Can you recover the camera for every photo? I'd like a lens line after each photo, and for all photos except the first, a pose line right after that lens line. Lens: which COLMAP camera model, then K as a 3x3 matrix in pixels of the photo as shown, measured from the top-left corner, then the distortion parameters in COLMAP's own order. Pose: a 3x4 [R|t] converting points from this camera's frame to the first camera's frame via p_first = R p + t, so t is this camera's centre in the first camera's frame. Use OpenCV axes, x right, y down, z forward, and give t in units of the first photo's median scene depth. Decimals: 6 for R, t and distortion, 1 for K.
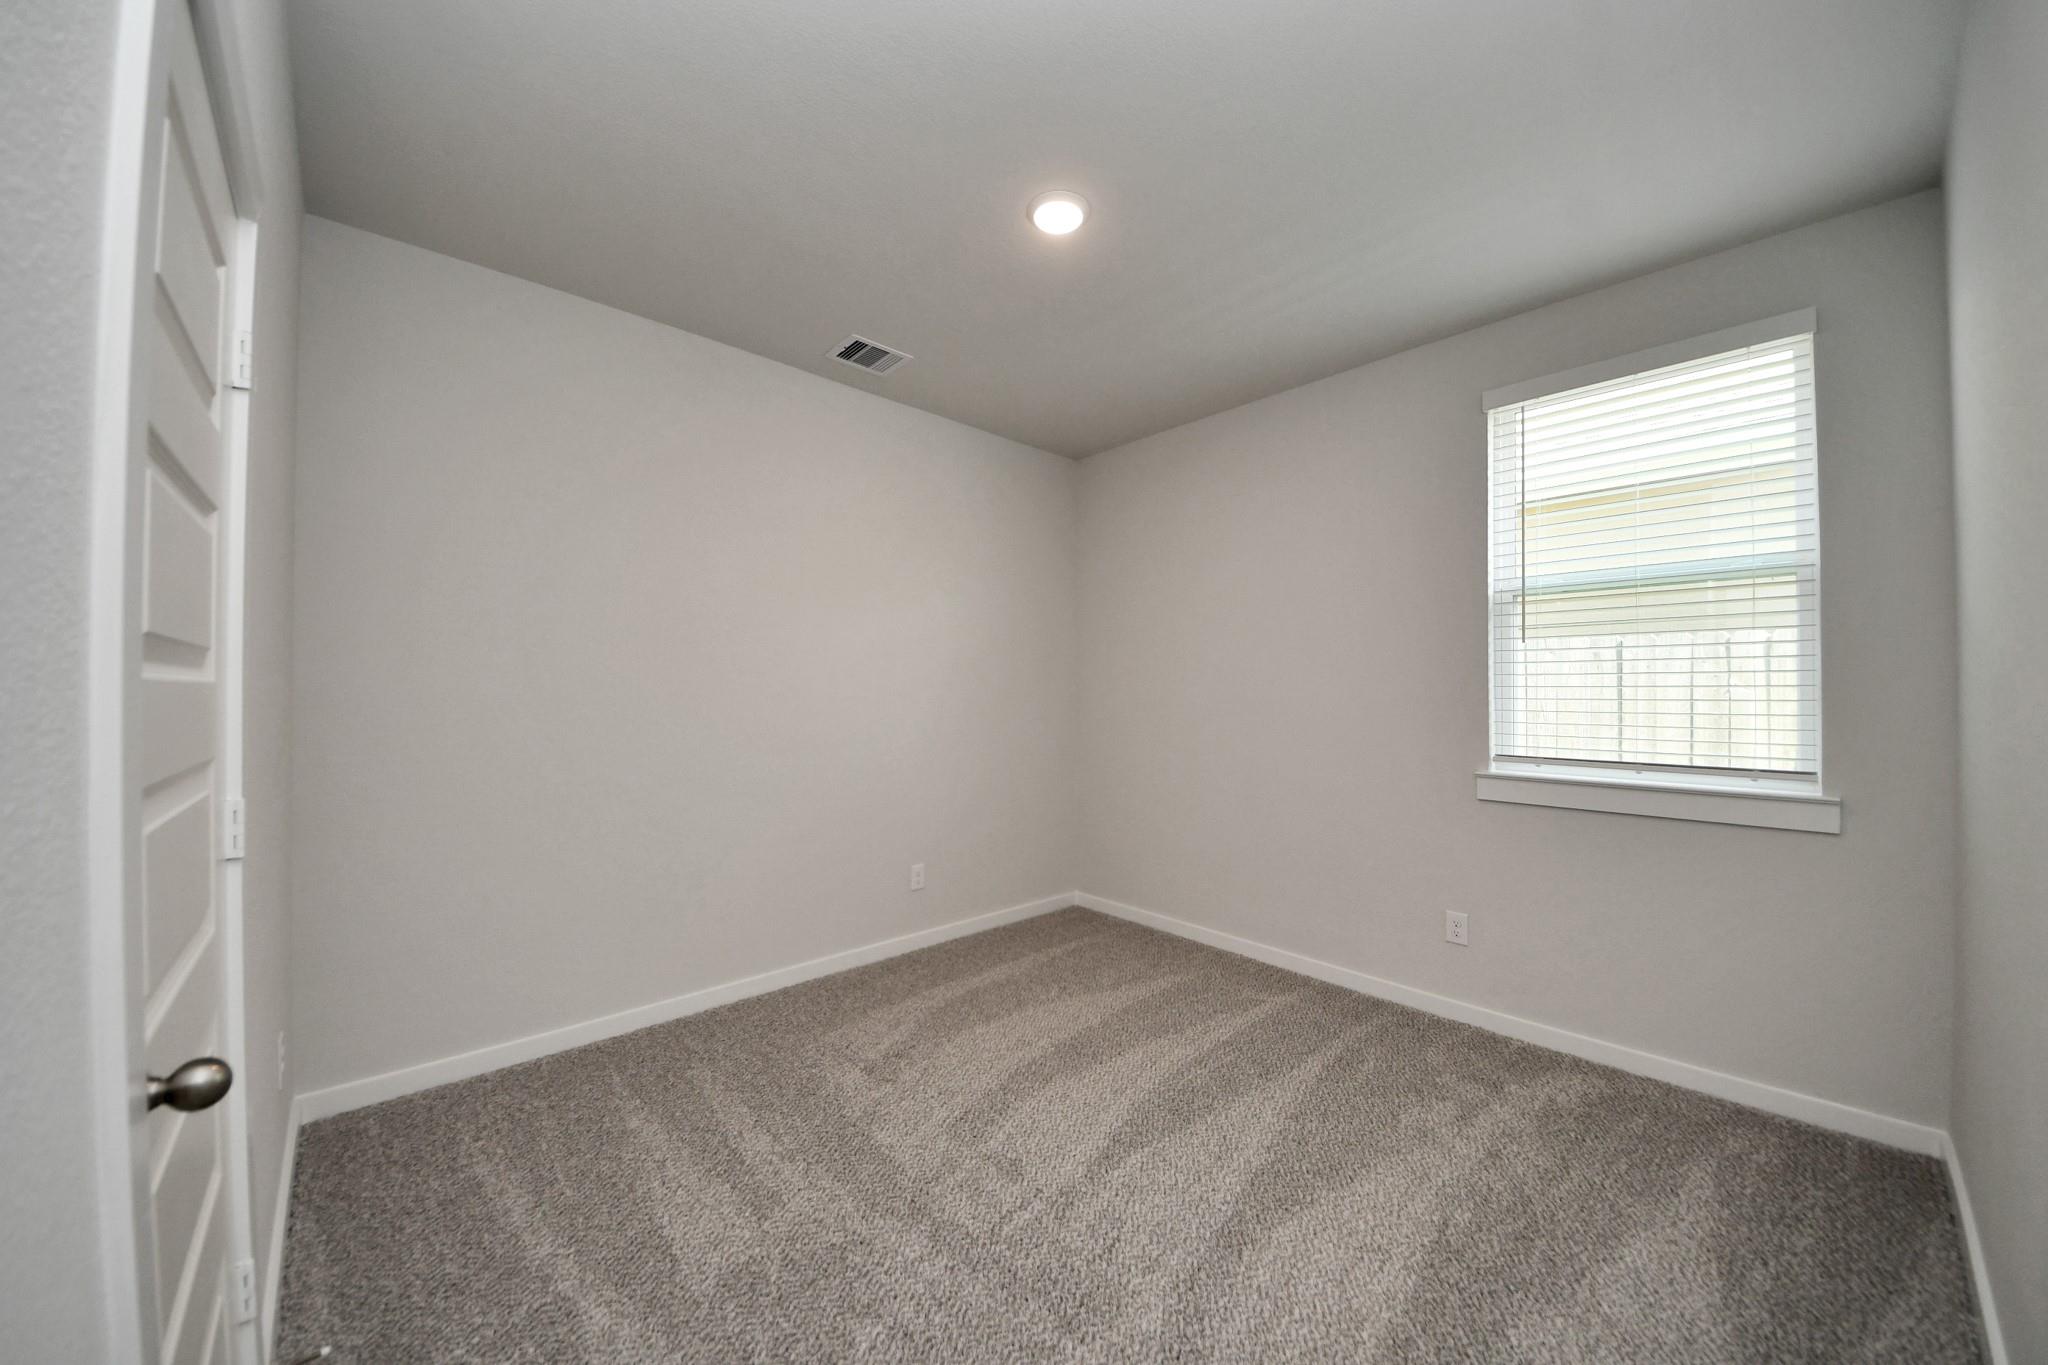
lens RADIAL K [[734.2, 0, 1019.6], [0, 734.2, 687.2], [0, 0, 1]] dist [-0.001558, -0.000161]
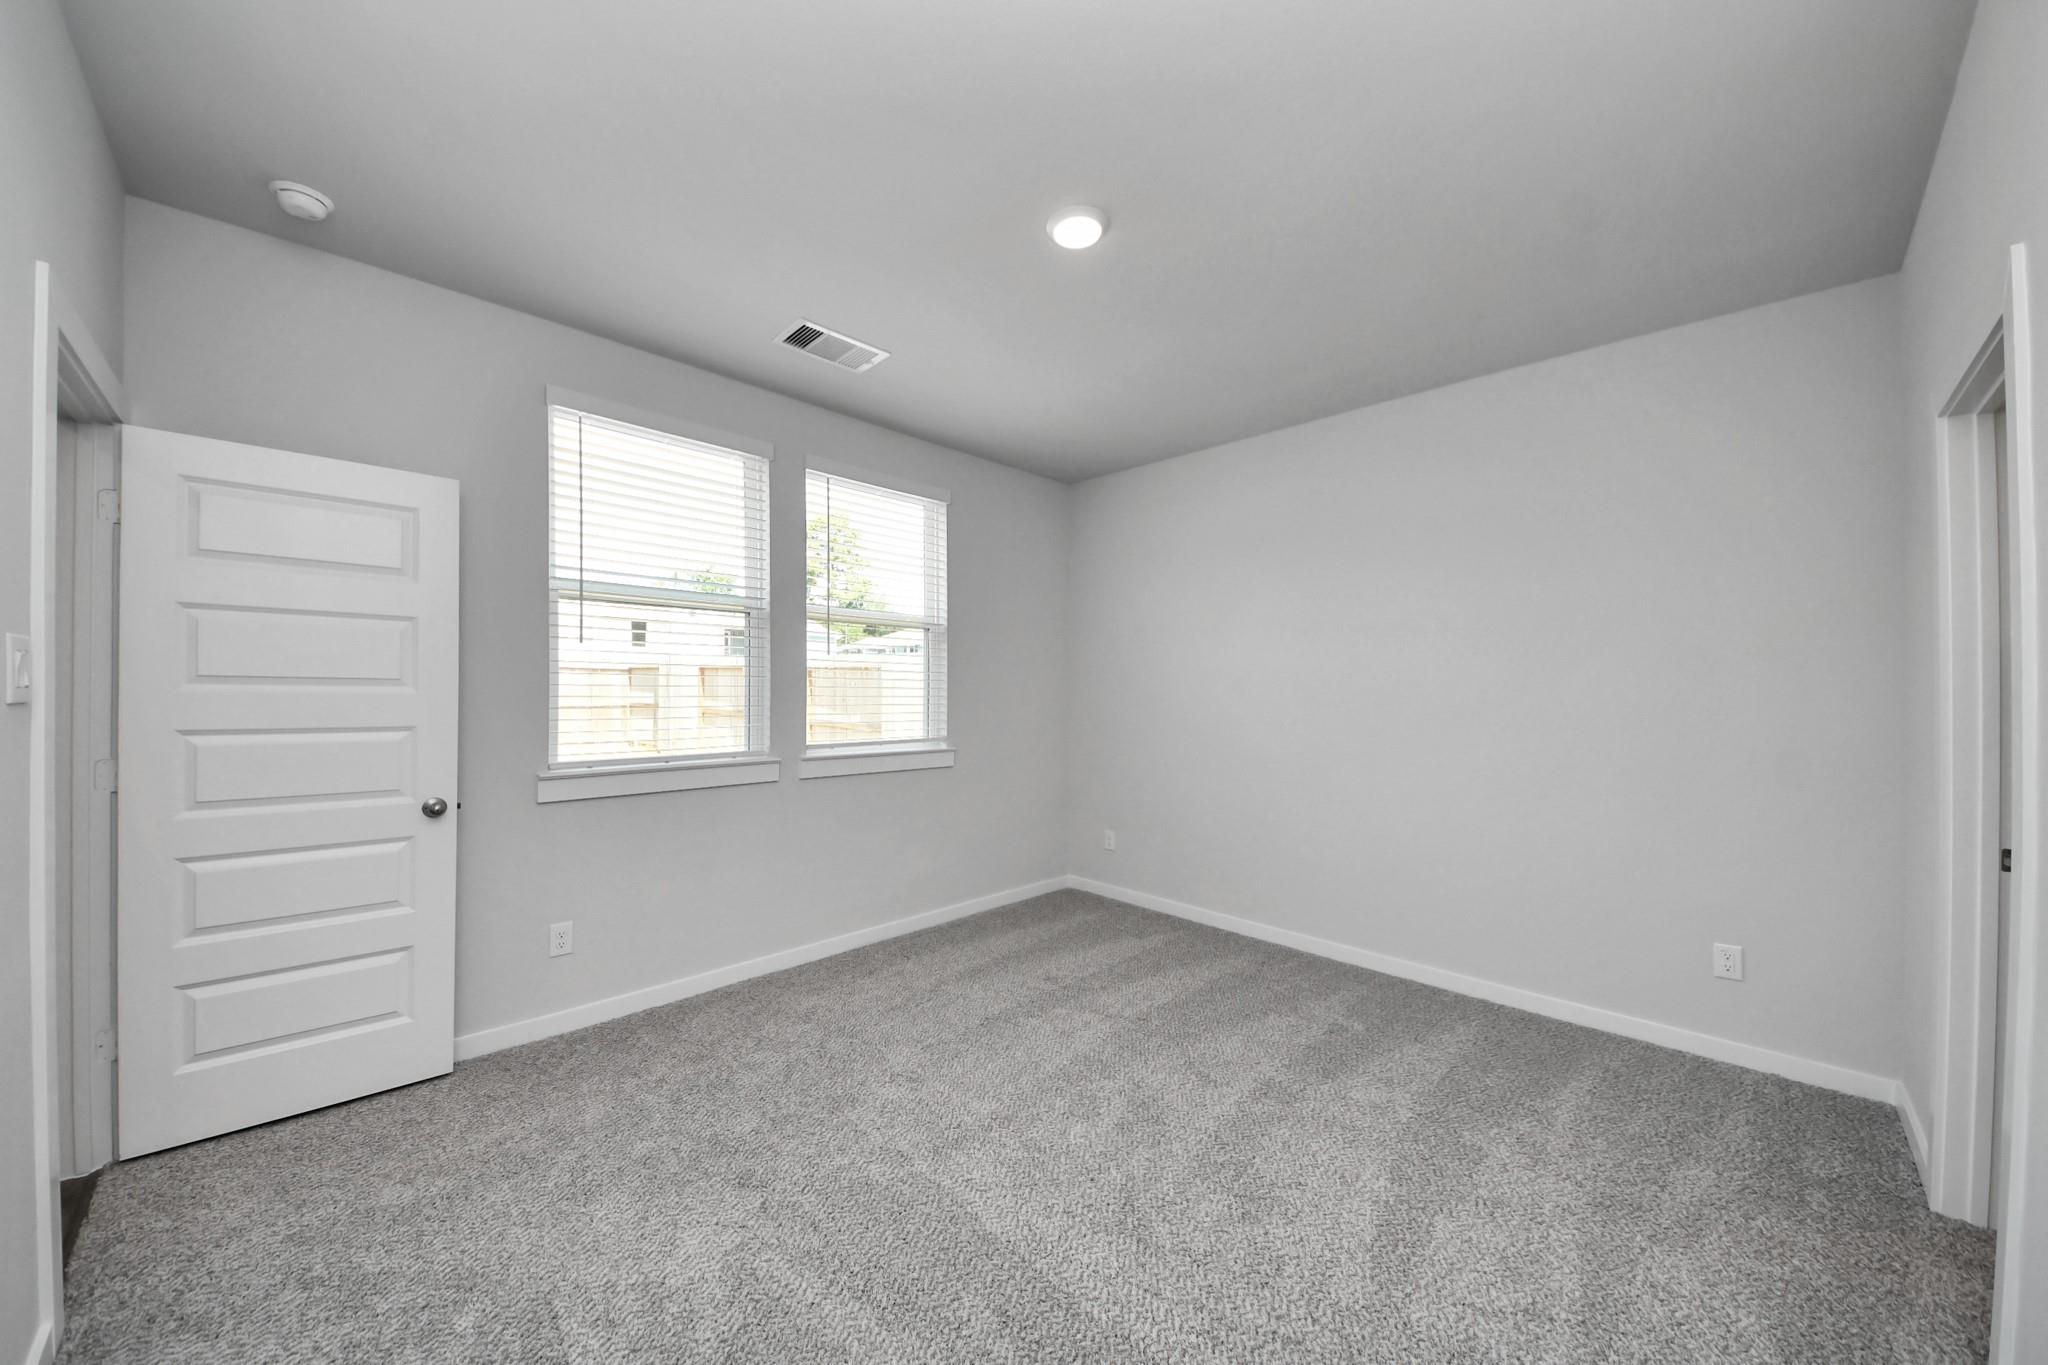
lens RADIAL K [[734.2, 0, 1018.6], [0, 734.2, 685.8], [0, 0, 1]] dist [-0.001558, -0.000161]
pose [[-0.053578, 0.007344, 0.998537, -0.634342], [-0.001283, 0.999972, -0.007423, 0.004140], [-0.998563, -0.001679, -0.053567, 0.710862]]
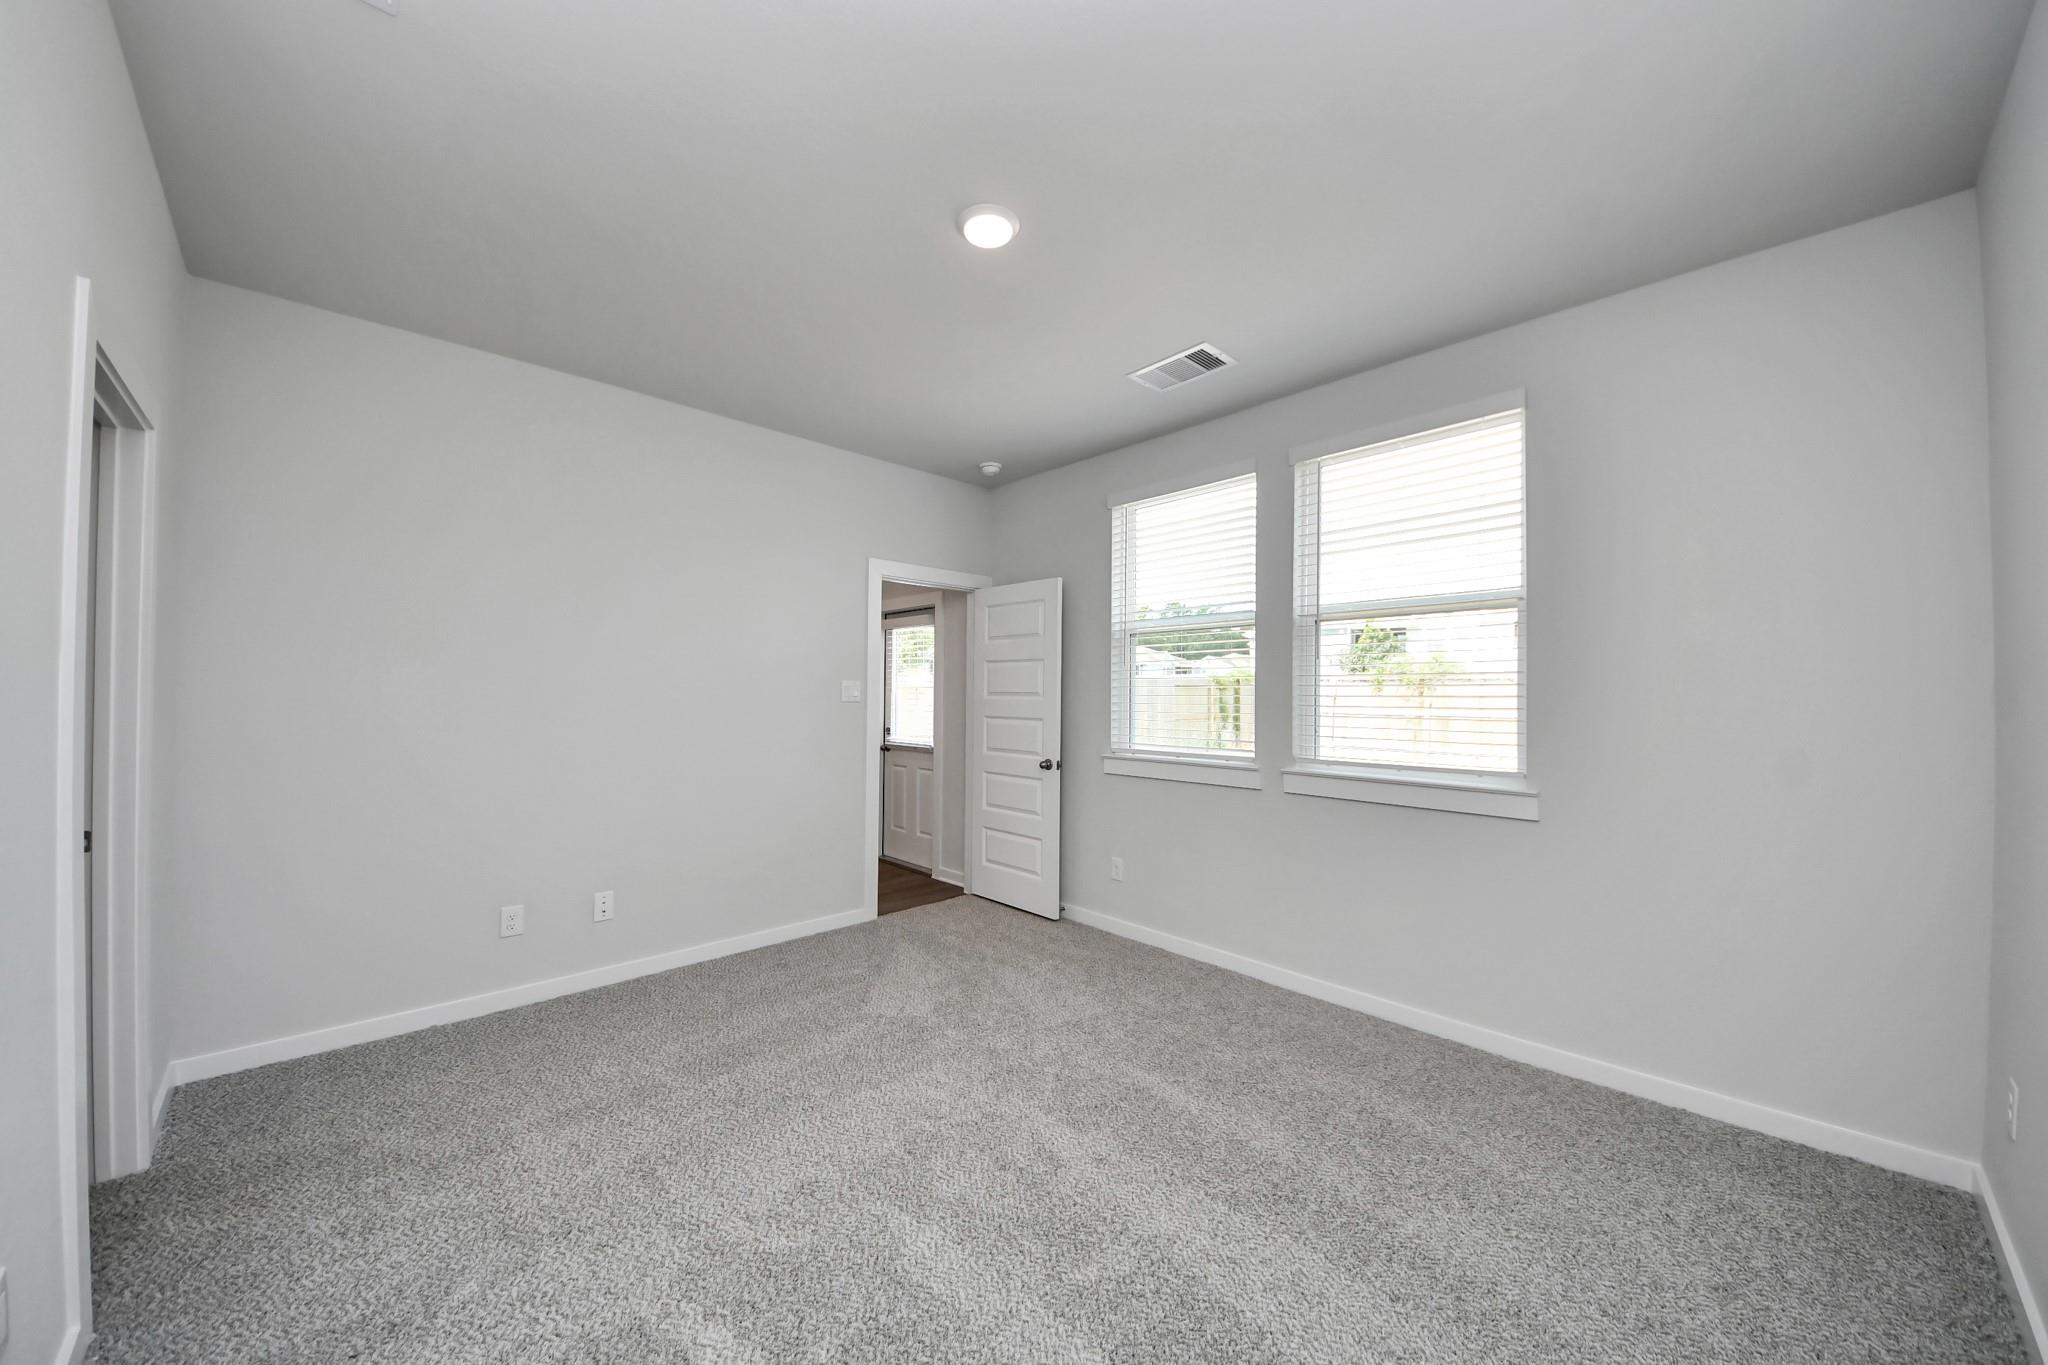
lens RADIAL K [[734.2, 0, 1008.9], [0, 734.2, 685.5], [0, 0, 1]] dist [-0.001558, -0.000161]
pose [[0.999976, 0.006998, 0.000121, 0.182387], [-0.006994, 0.999816, -0.017873, 0.005533], [-0.000246, 0.017872, 0.999840, -0.175313]]
